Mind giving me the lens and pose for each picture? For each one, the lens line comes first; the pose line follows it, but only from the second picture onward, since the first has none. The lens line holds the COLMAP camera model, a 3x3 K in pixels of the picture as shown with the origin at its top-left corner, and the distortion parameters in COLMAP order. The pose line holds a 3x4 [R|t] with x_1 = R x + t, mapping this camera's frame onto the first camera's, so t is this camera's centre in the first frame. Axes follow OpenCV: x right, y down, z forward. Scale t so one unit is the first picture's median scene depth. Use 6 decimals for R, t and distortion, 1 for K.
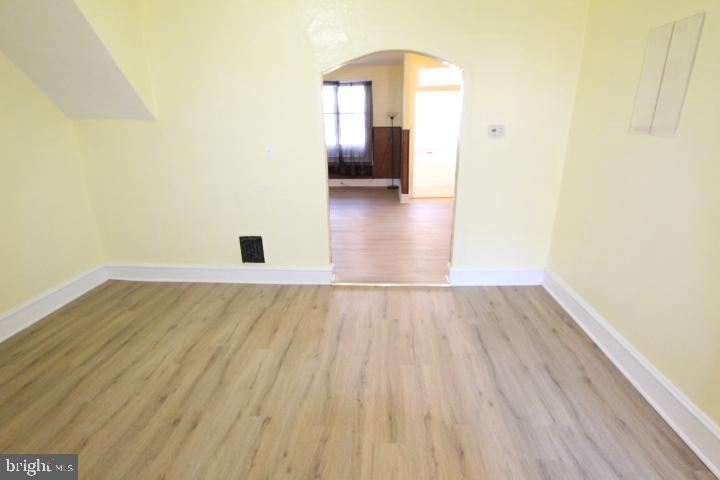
lens RADIAL K [[360.9, 0, 364.4], [0, 360.9, 235.9], [0, 0, 1]] dist [-0.015517, 0.000224]
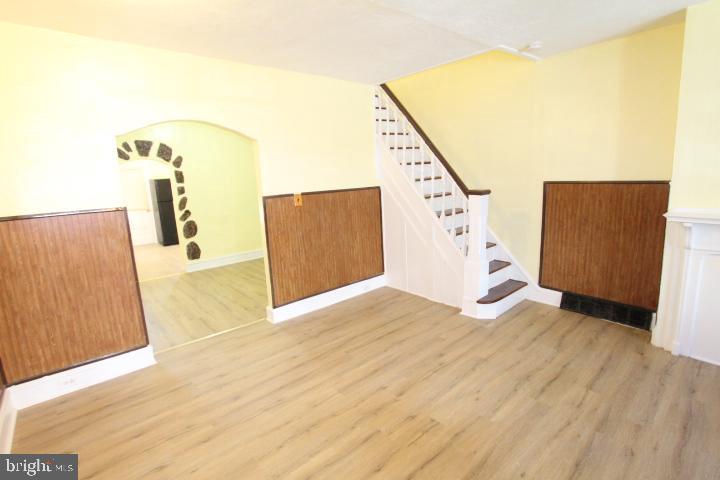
lens RADIAL K [[360.9, 0, 364.4], [0, 360.9, 235.9], [0, 0, 1]] dist [-0.015517, 0.000224]
pose [[-0.714549, 0.164969, -0.679856, 0.183475], [-0.162489, 0.906087, 0.390645, -0.261652], [0.680453, 0.389604, -0.620638, 0.801692]]
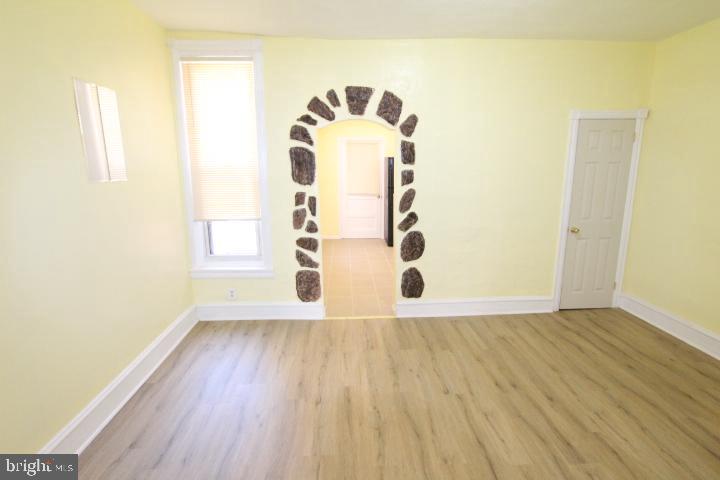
lens RADIAL K [[360.9, 0, 364.4], [0, 360.9, 235.9], [0, 0, 1]] dist [-0.015517, 0.000224]
pose [[-0.992921, 0.041756, -0.111190, 0.032250], [-0.018499, 0.870370, 0.492051, -0.140521], [0.117323, 0.490625, -0.863436, 0.434261]]
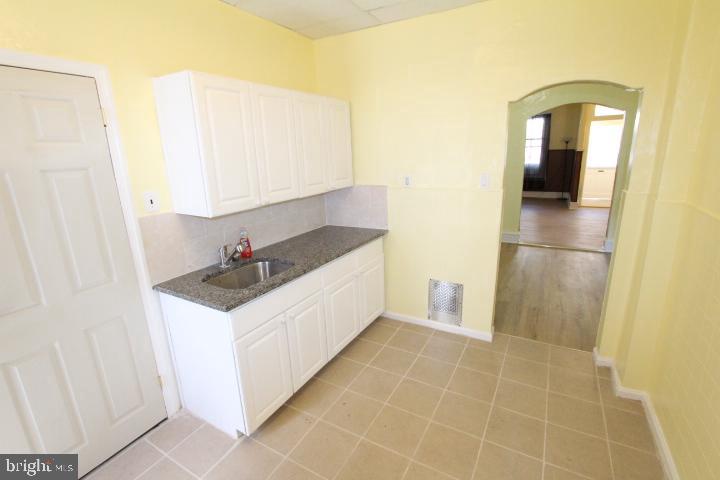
lens RADIAL K [[333.4, 0, 362.9], [0, 333.4, 236.6], [0, 0, 1]] dist [-0.021593, 0.000059]
pose [[0.898476, 0.090669, -0.429558, -0.035855], [-0.111307, 0.993517, -0.023106, 0.096451], [0.424679, 0.068573, 0.902743, -0.293139]]
